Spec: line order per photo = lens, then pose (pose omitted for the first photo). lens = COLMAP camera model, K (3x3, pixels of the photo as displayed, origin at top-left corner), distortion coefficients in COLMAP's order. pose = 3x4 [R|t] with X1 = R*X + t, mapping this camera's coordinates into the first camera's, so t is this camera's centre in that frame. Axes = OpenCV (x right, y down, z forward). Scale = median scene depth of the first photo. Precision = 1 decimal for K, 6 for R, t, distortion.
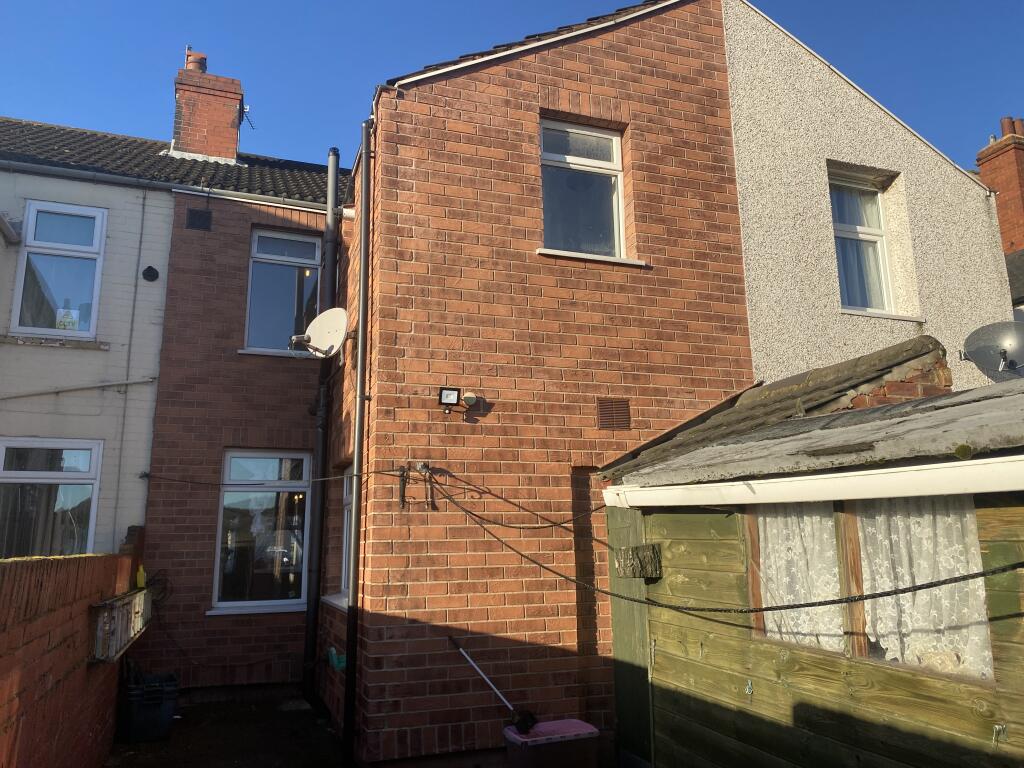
lens RADIAL K [[769.1, 0, 511.8], [0, 769.1, 380.7], [0, 0, 1]] dist [0.011183, 0.001318]
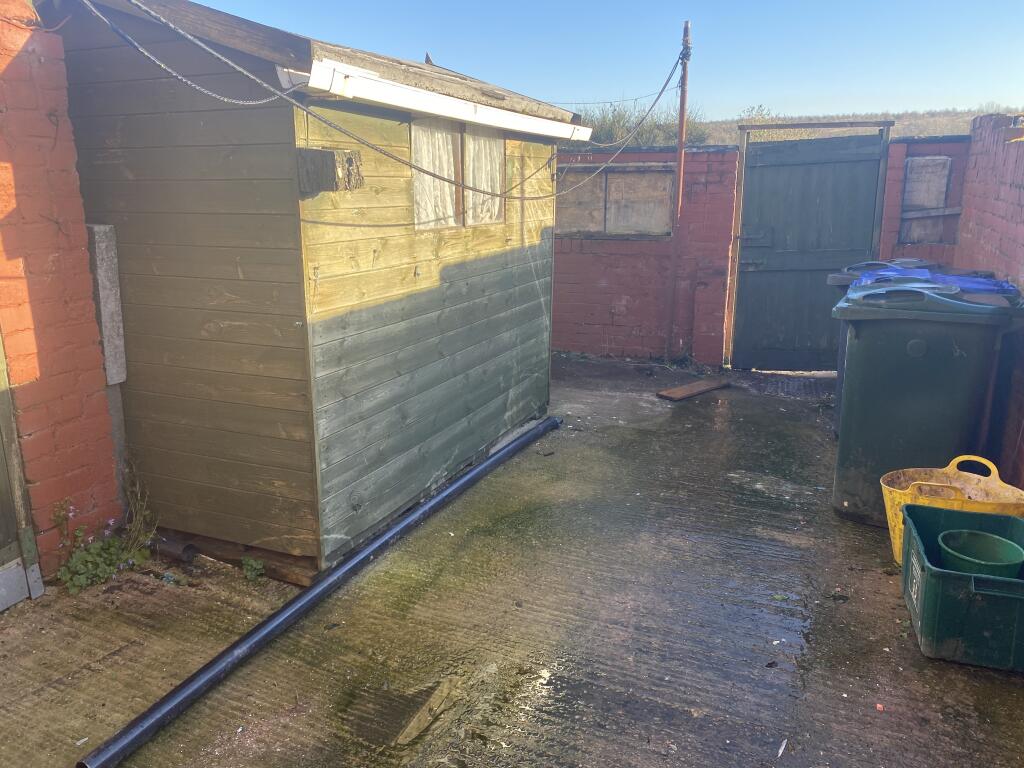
lens RADIAL K [[769.1, 0, 512.3], [0, 769.1, 383.7], [0, 0, 1]] dist [0.011183, 0.001318]
pose [[-0.737716, -0.164693, 0.654715, -0.591270], [-0.133989, 0.986214, 0.097105, 0.412736], [-0.661681, -0.016089, -0.749613, 1.716934]]
